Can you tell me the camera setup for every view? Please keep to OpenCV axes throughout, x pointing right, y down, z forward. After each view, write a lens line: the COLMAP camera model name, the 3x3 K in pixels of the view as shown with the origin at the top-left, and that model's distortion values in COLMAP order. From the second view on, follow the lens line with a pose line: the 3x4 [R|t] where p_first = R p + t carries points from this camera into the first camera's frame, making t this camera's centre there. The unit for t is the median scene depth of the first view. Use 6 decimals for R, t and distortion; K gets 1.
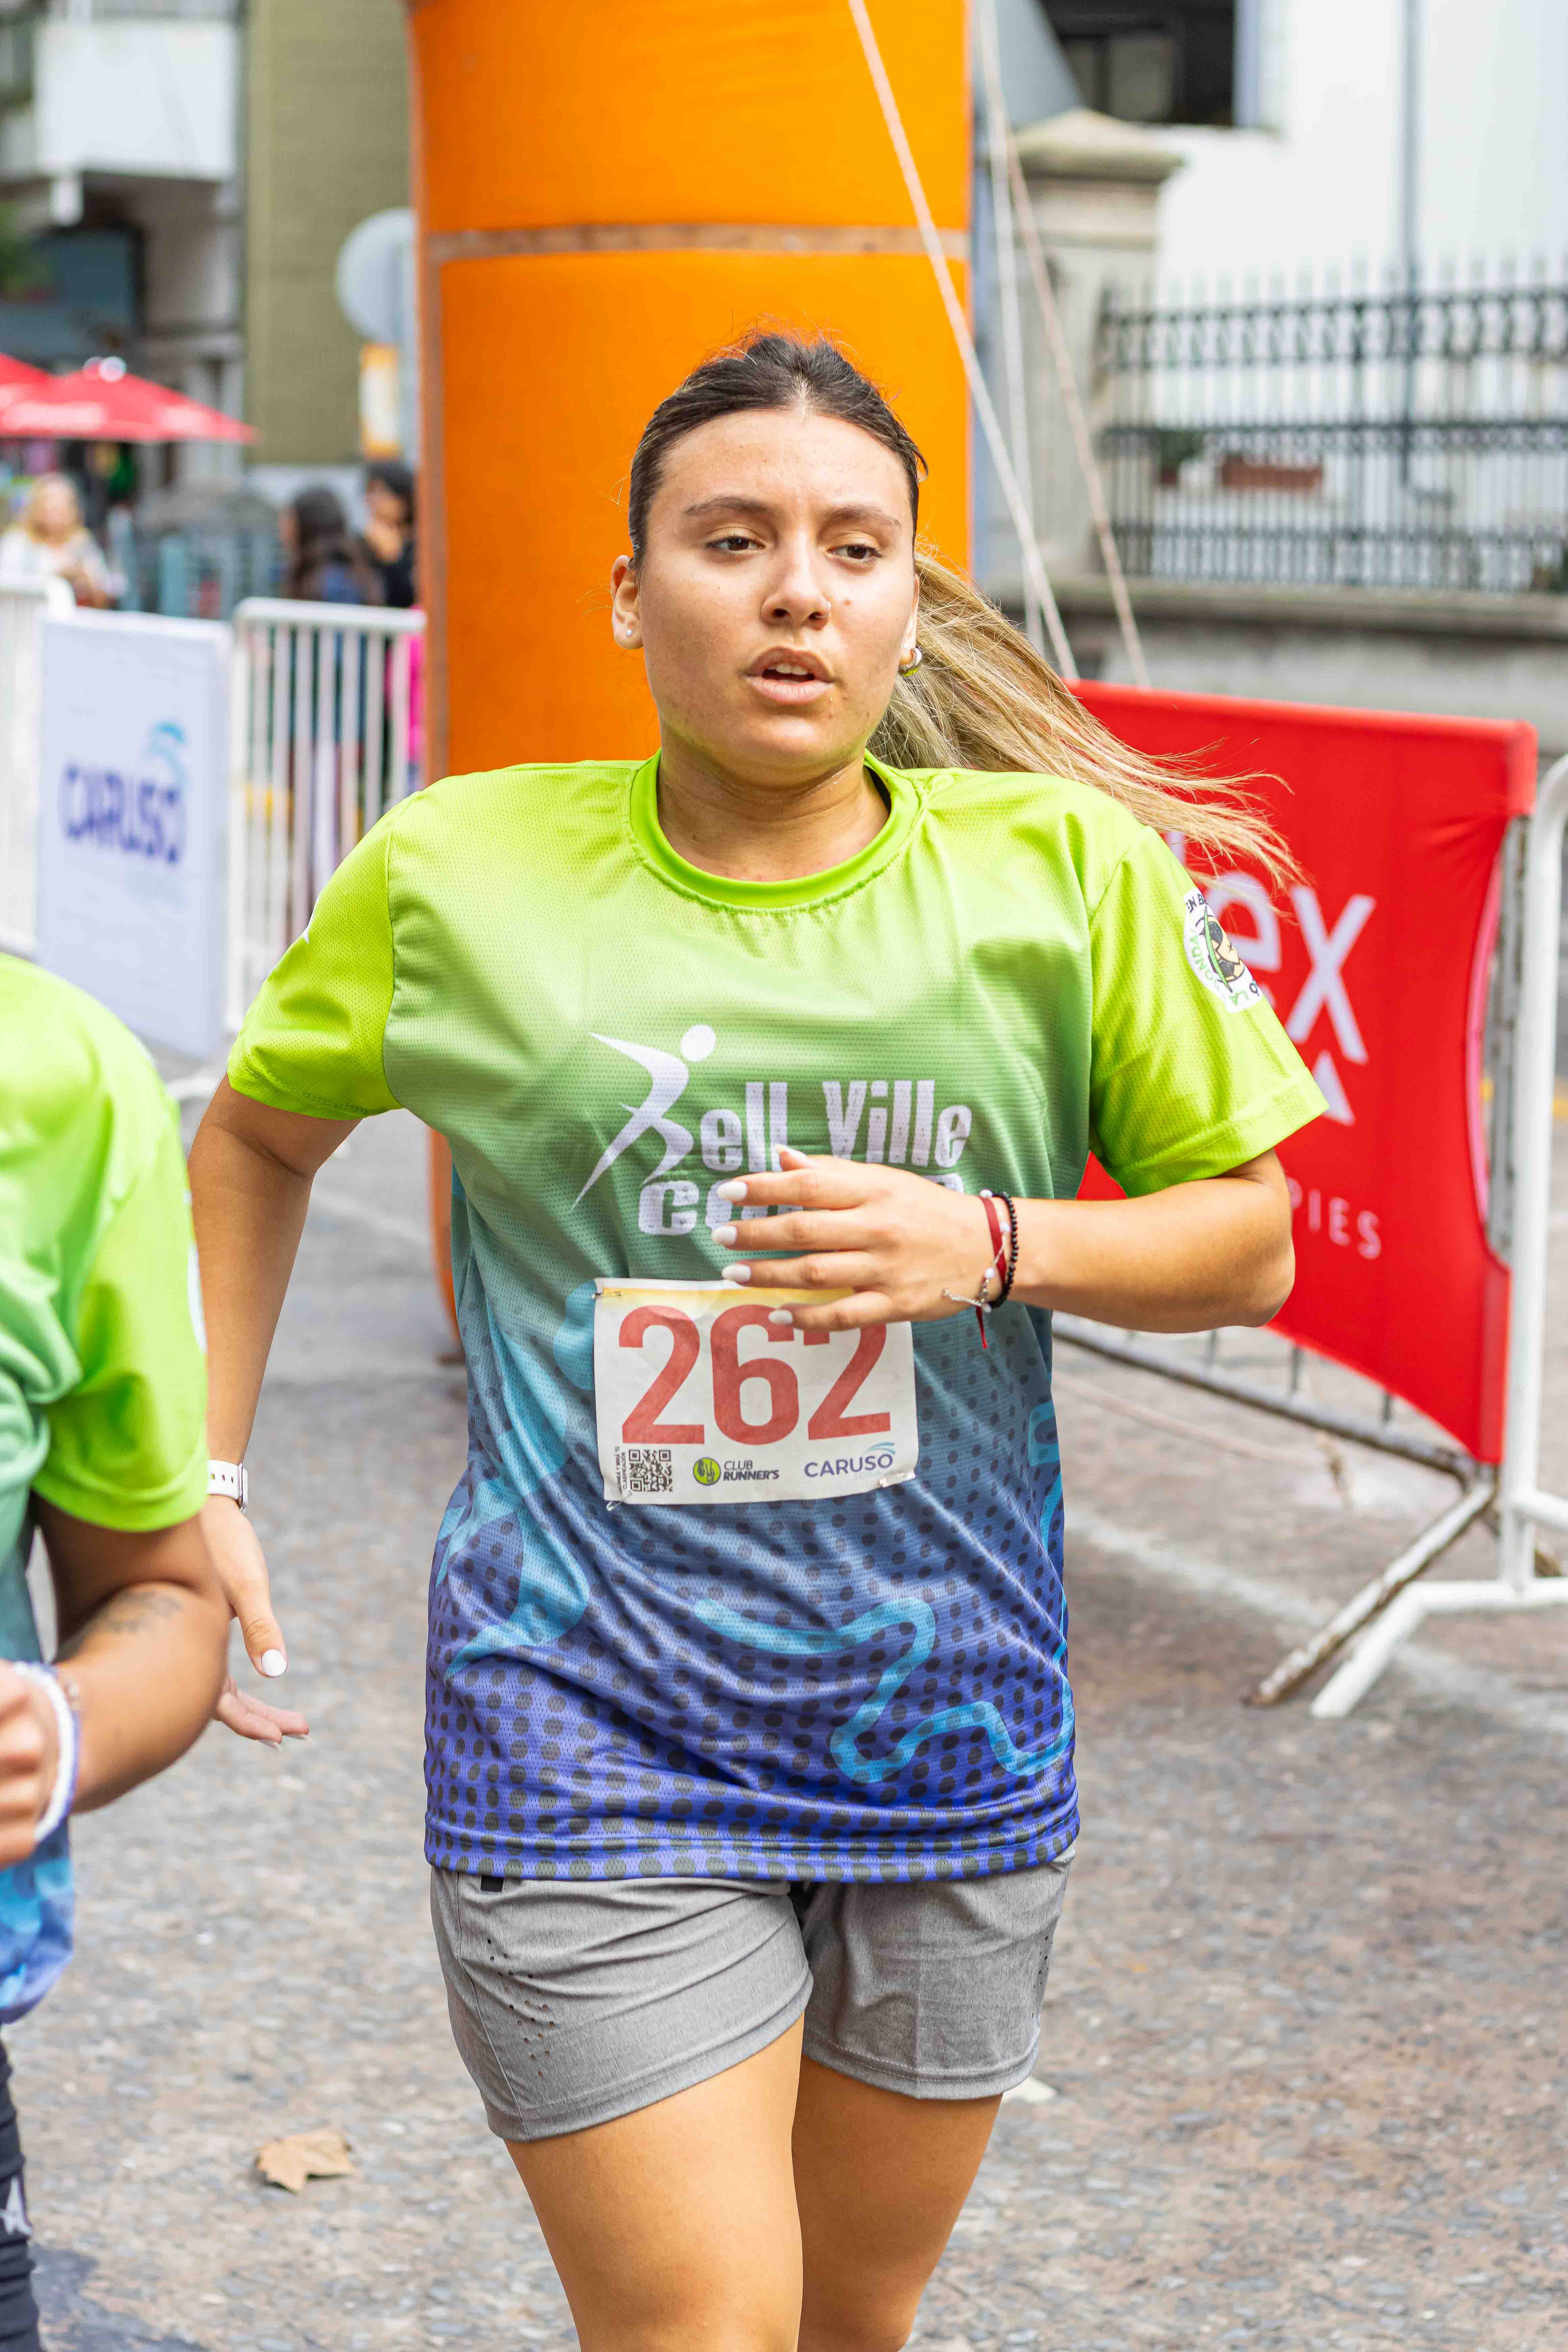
lens RADIAL K [[5654.5, 0, 843.1], [0, 5654.5, 1269.5], [0, 0, 1]] dist [-0.093782, 0.000000]
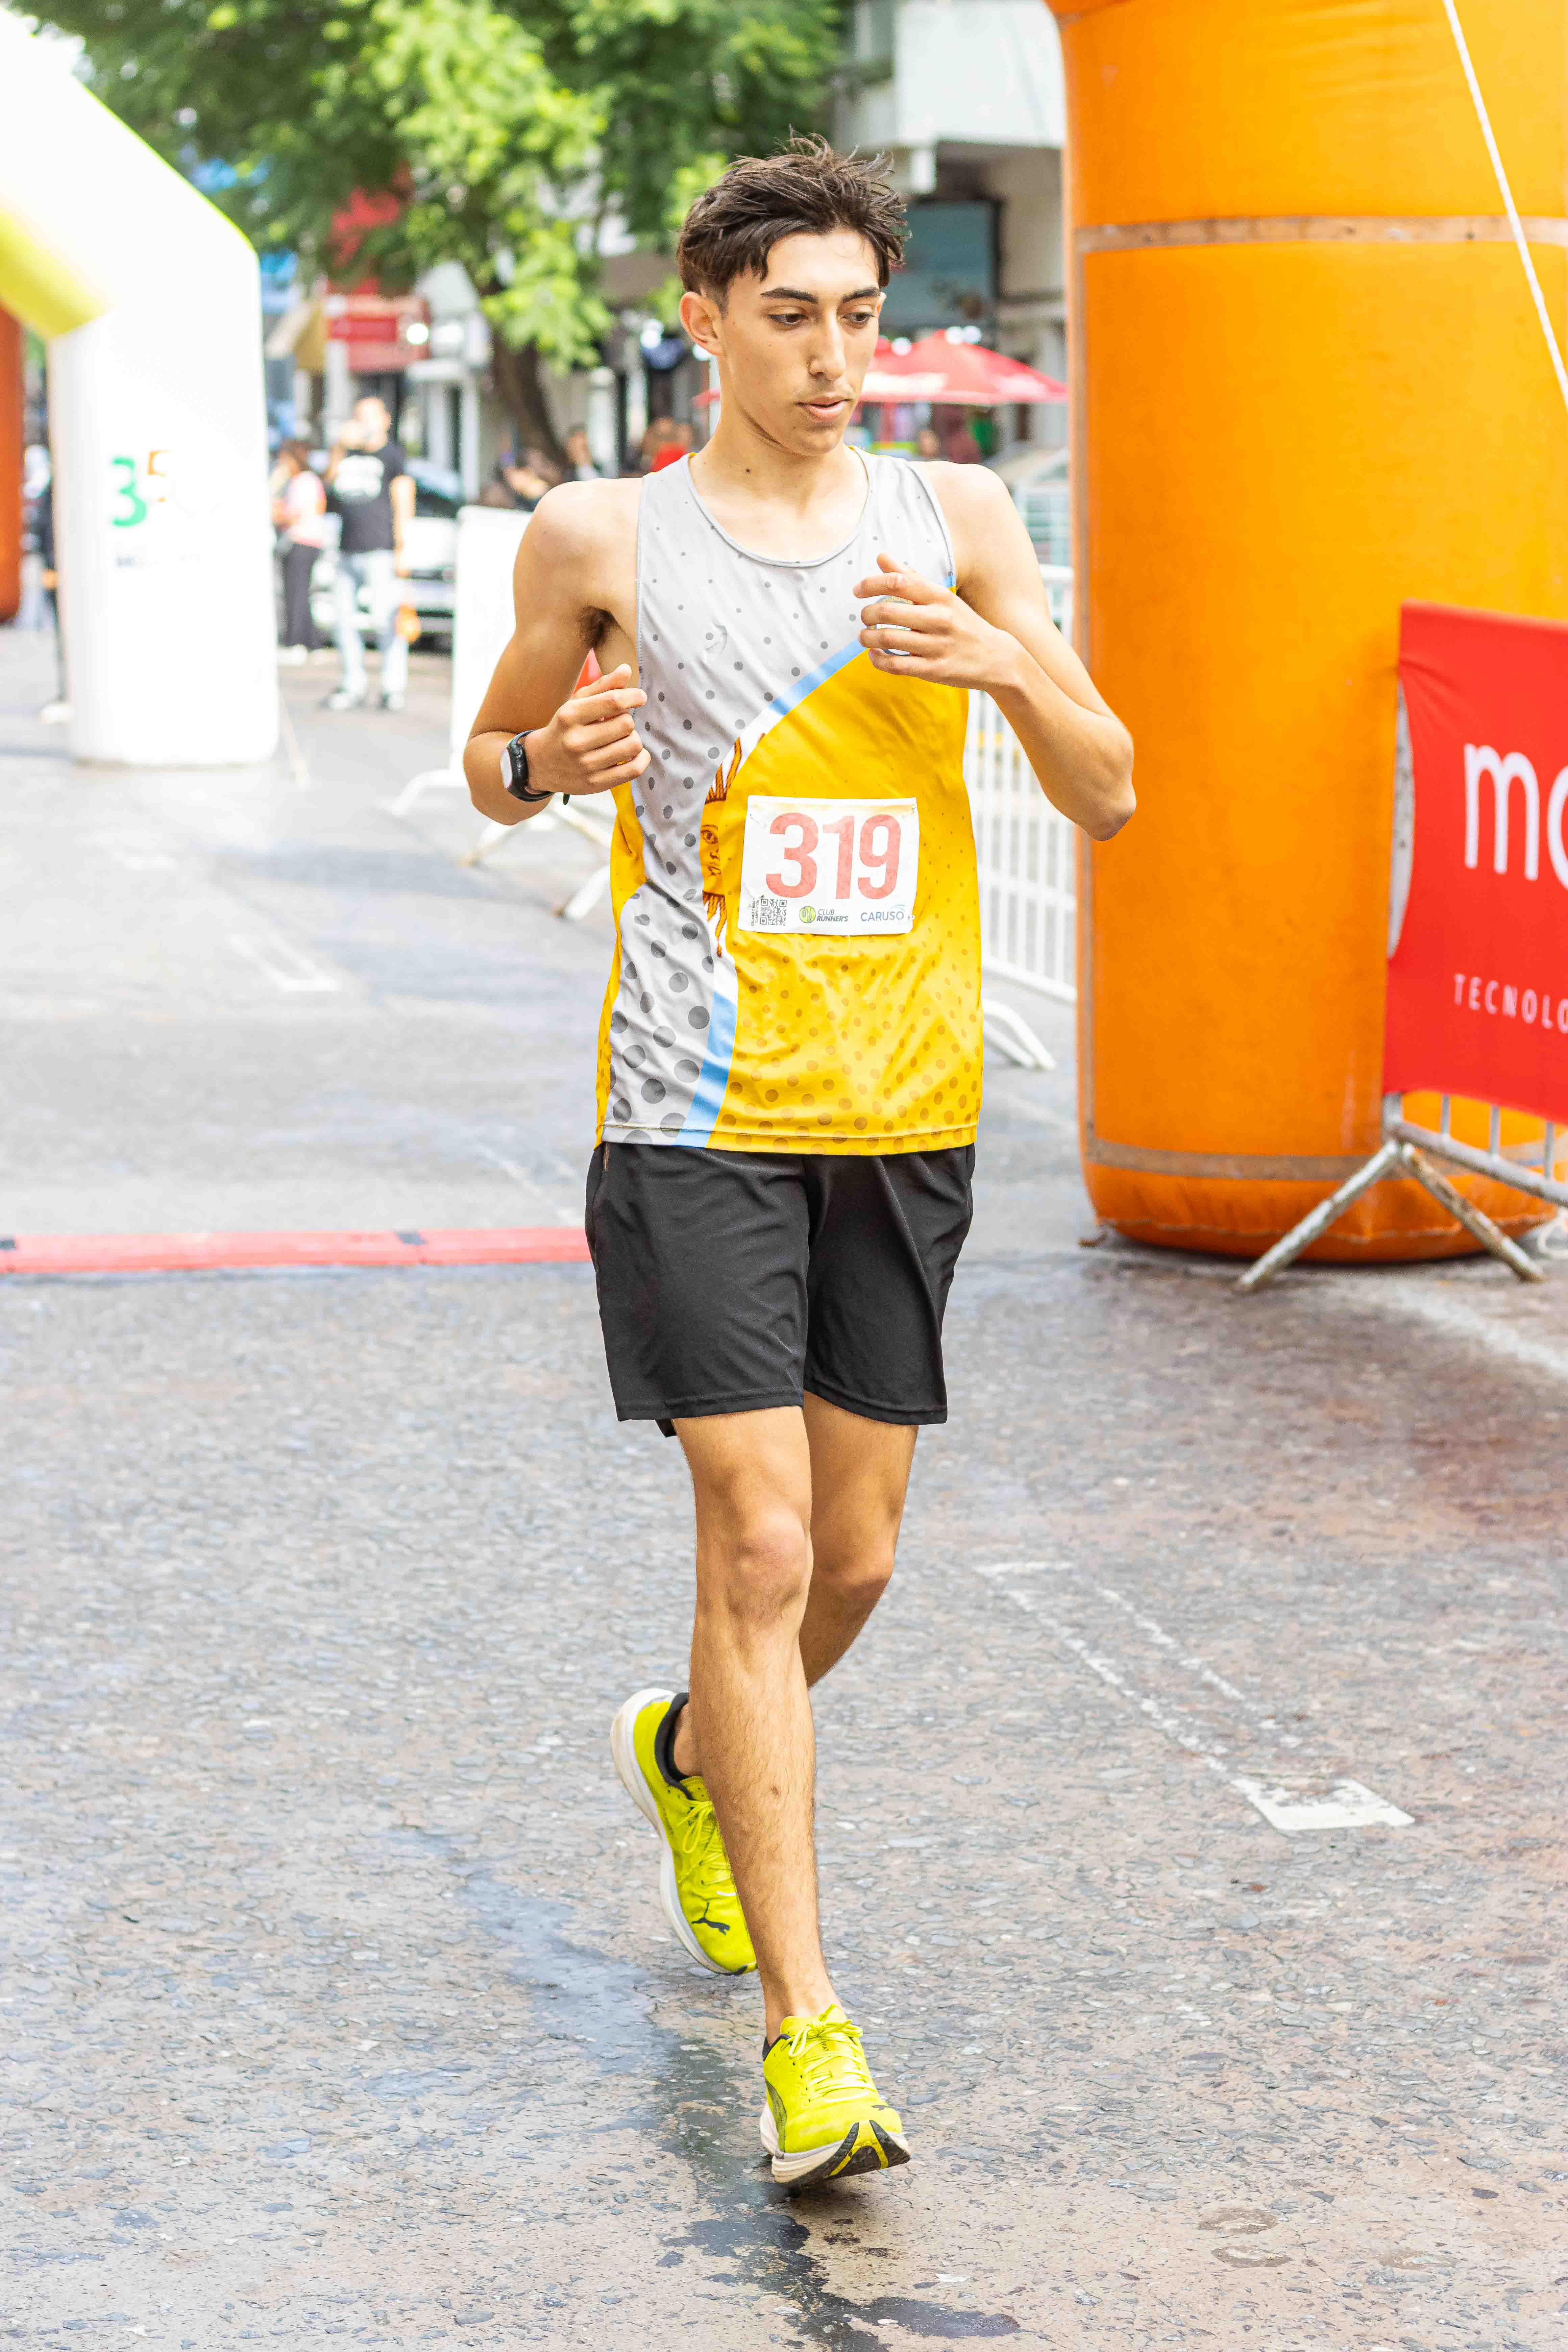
lens RADIAL K [[5654.5, 0, 843.4], [0, 5654.5, 1296.3], [0, 0, 1]] dist [-0.093782, 0.000000]
pose [[0.986985, 0.013284, -0.160265, 0.063692], [-0.011316, 0.999849, 0.013183, 0.013102], [0.160415, -0.011198, 0.986986, -0.109117]]
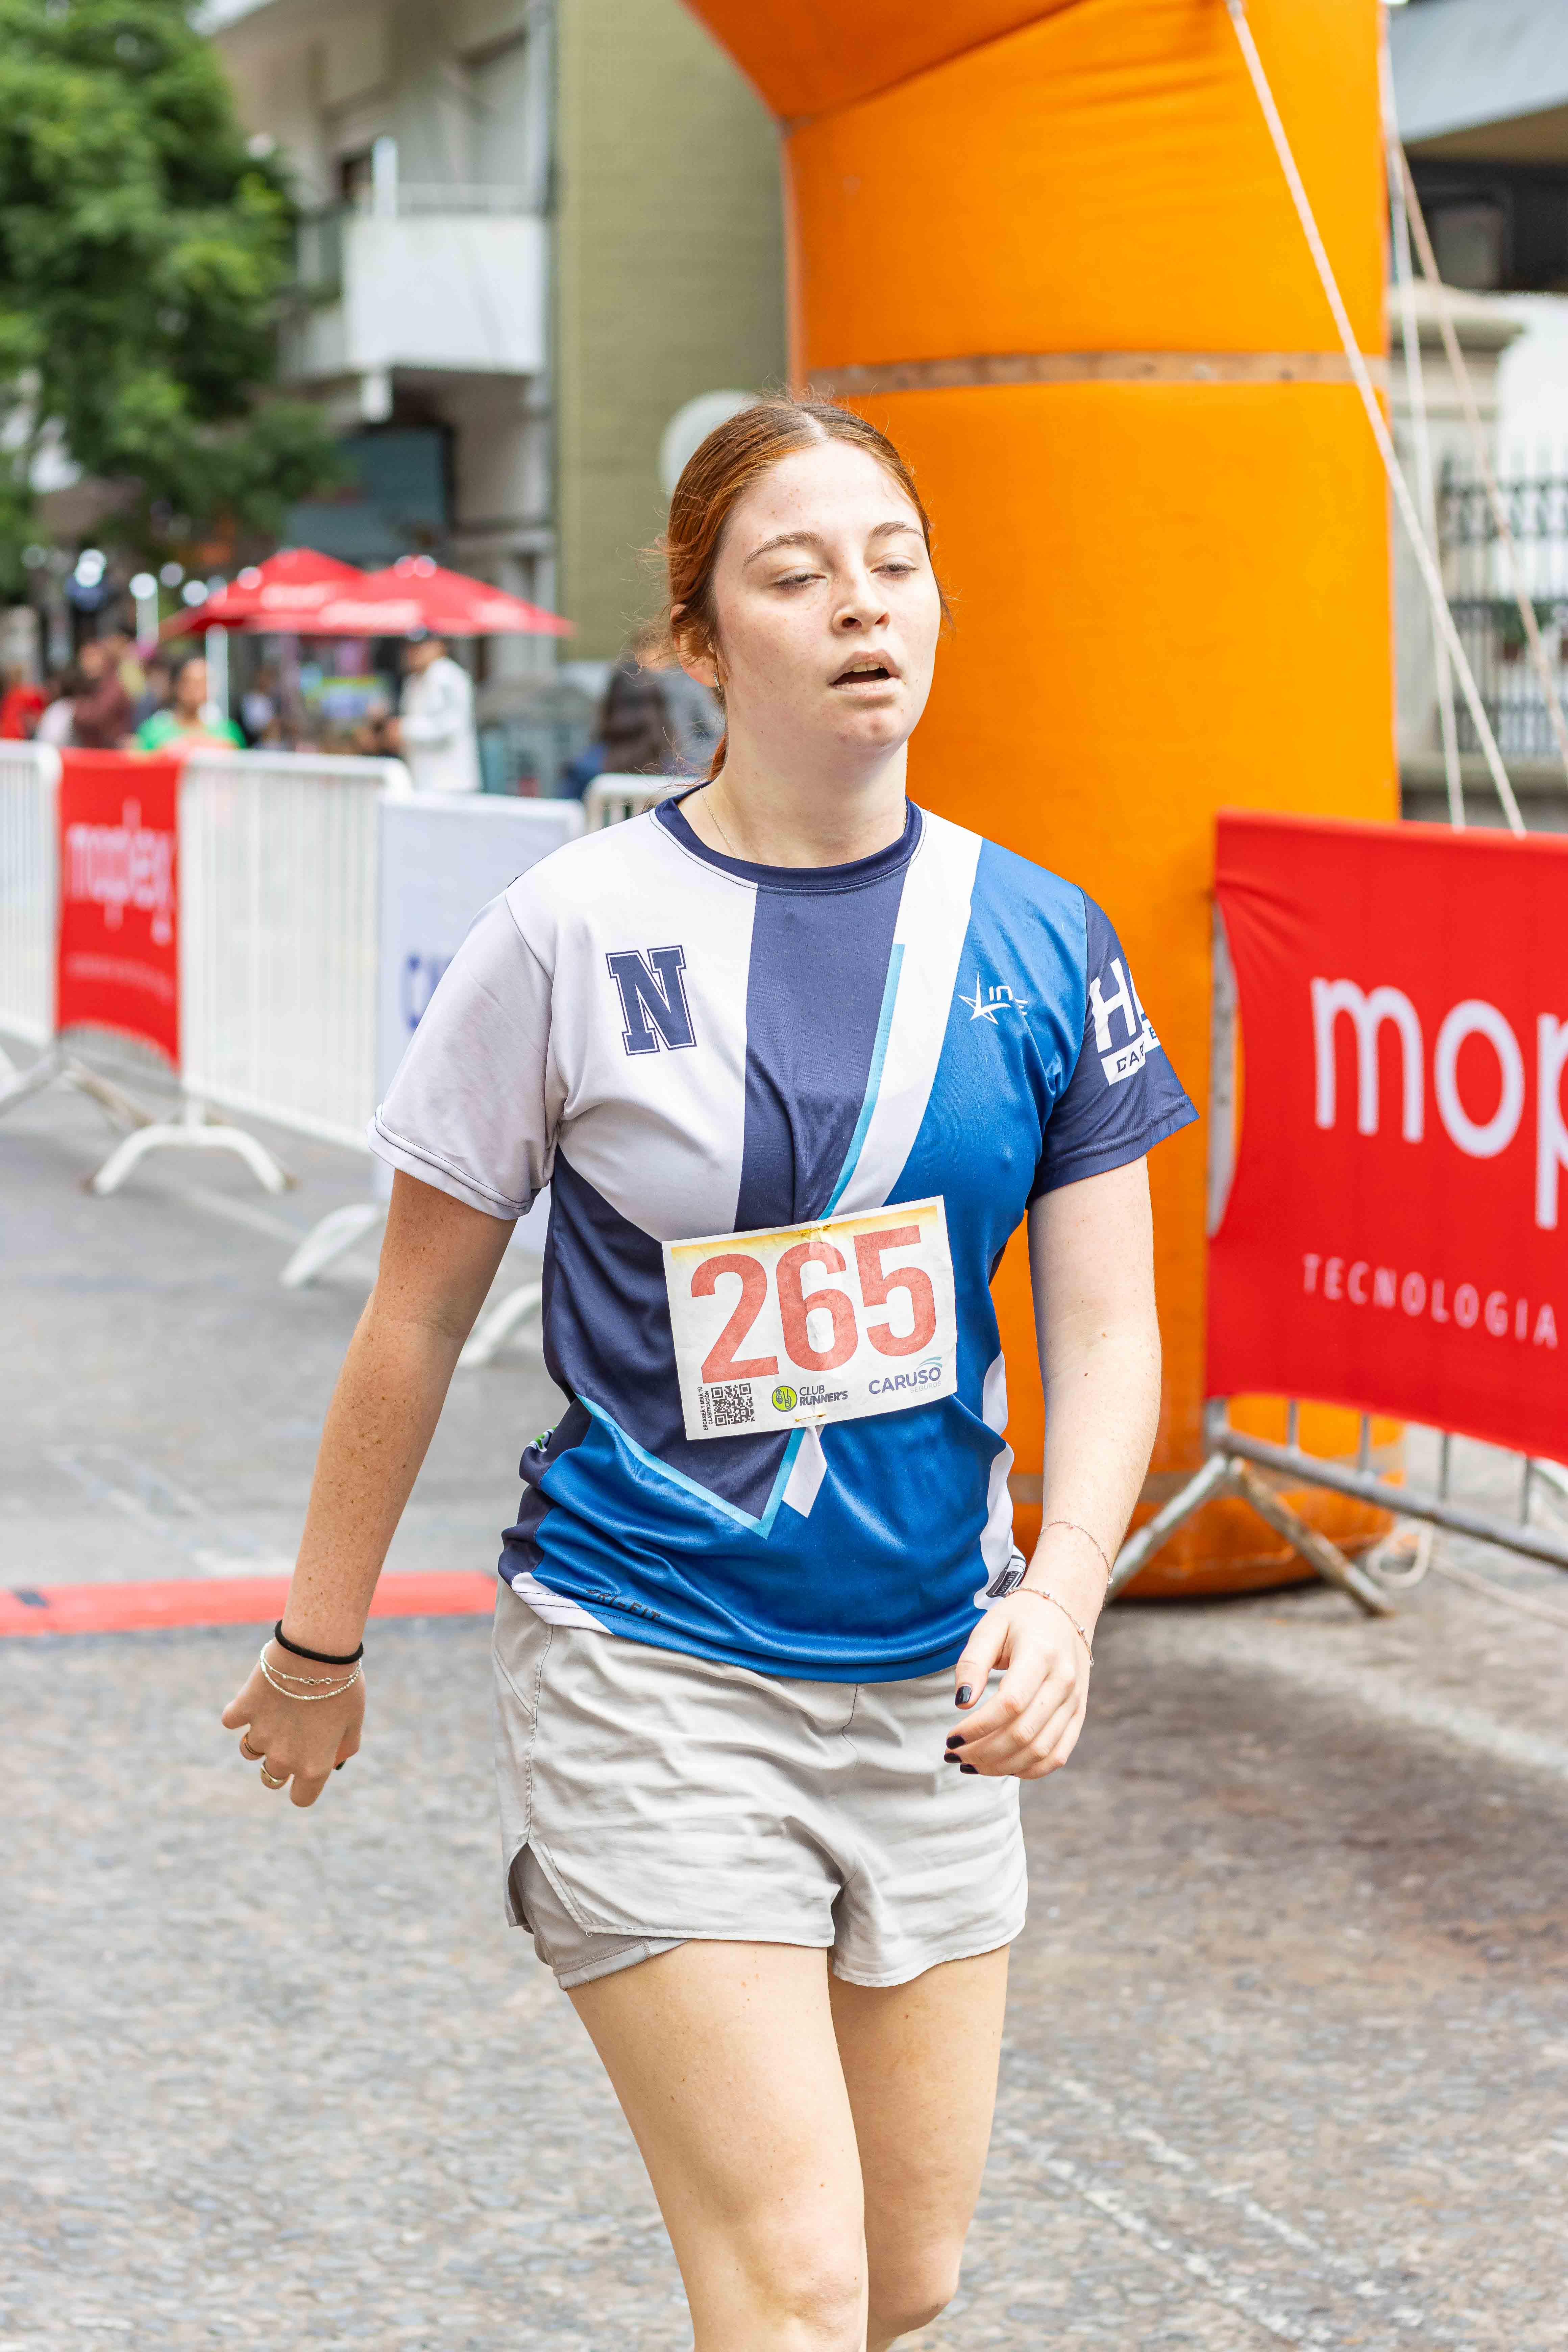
lens RADIAL K [[5654.5, 0, 820.4], [0, 5654.5, 1246.6], [0, 0, 1]] dist [-0.093782, 0.000000]
pose [[0.998298, -0.012552, -0.056957, -0.020842], [0.010309, 0.999166, -0.039511, -0.002277], [0.057406, 0.038857, 0.997594, 0.076726]]
